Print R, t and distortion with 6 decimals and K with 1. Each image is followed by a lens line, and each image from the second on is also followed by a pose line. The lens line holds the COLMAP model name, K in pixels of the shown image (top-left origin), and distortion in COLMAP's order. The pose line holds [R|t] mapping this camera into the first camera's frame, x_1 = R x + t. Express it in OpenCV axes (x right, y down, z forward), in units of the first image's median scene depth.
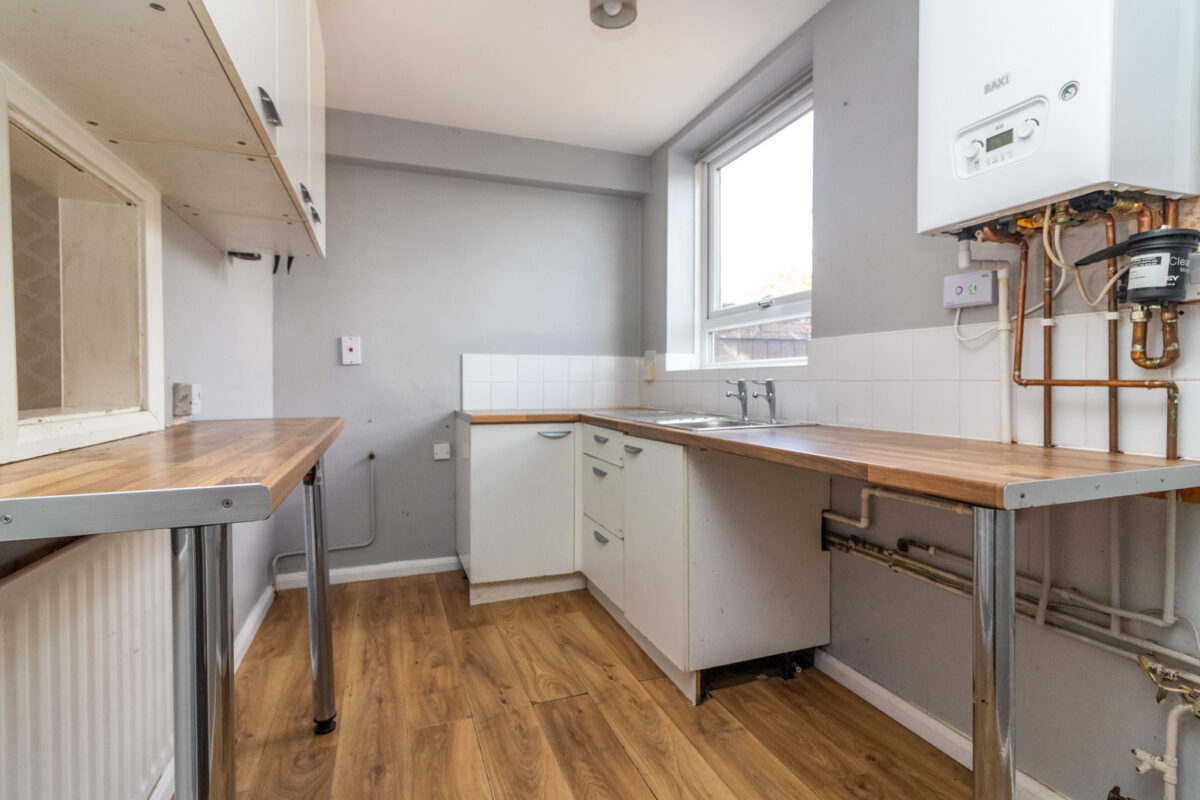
lens RADIAL K [[584.2, 0, 600.0], [0, 584.2, 400.0], [0, 0, 1]] dist [0.002112, 0.000442]
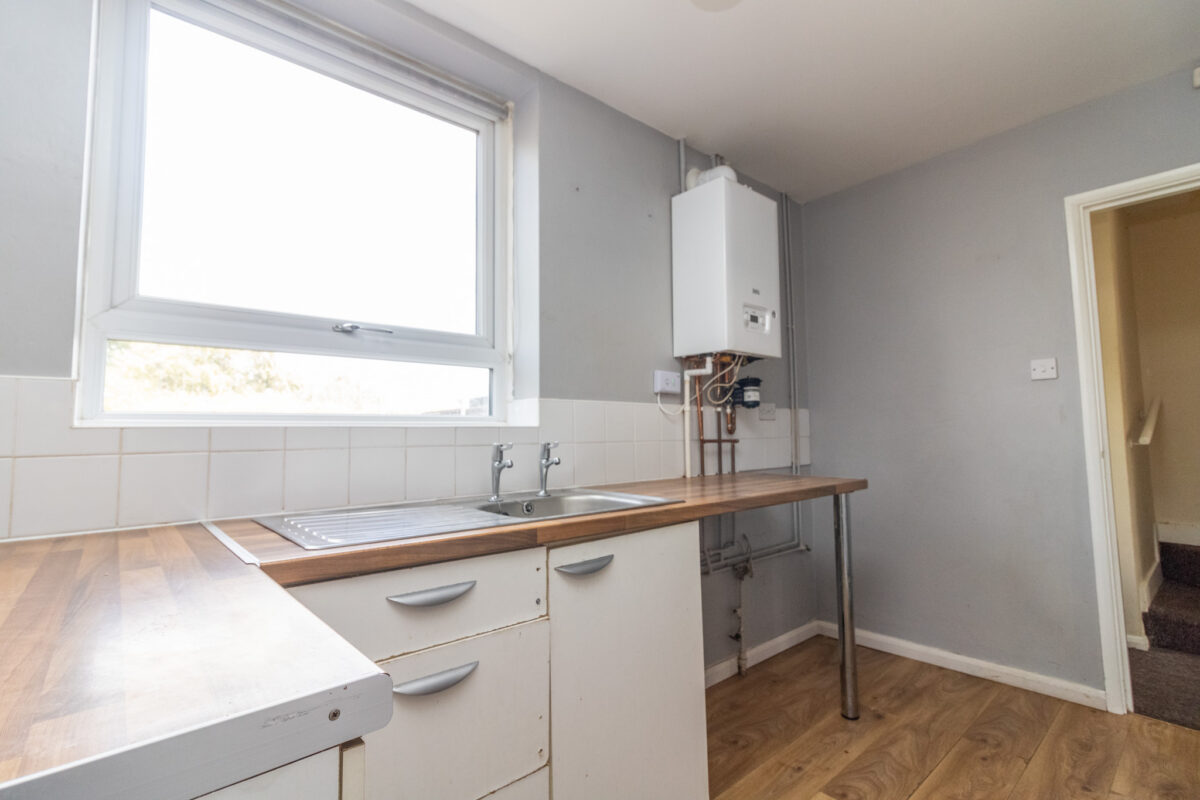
lens RADIAL K [[567.8, 0, 595.0], [0, 567.8, 386.9], [0, 0, 1]] dist [0.002873, 0.000366]
pose [[-0.364423, 0.068166, 0.928735, -0.550780], [0.037596, 0.997581, -0.058467, -0.075520], [-0.930474, 0.013610, -0.366104, 1.364297]]
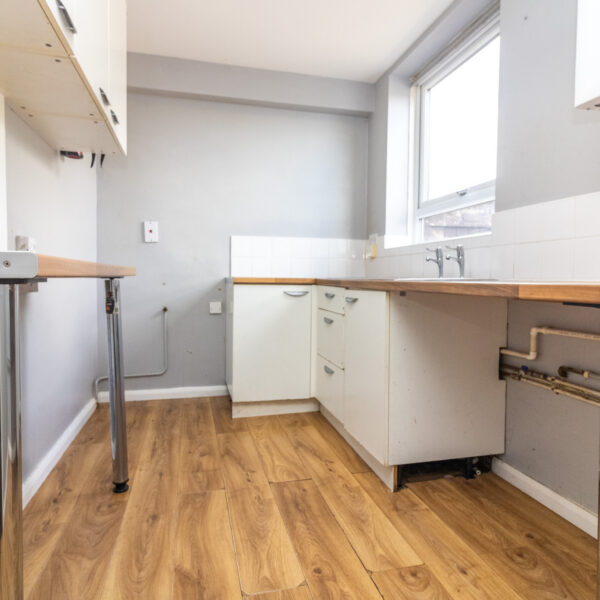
lens RADIAL K [[440.6, 0, 300.0], [0, 440.6, 300.0], [0, 0, 1]] dist [0.003317, 0.001082]
pose [[0.993859, 0.014065, -0.109756, 0.056061], [-0.011992, 0.999737, 0.019528, 0.074588], [0.110002, -0.018092, 0.993767, 0.008522]]
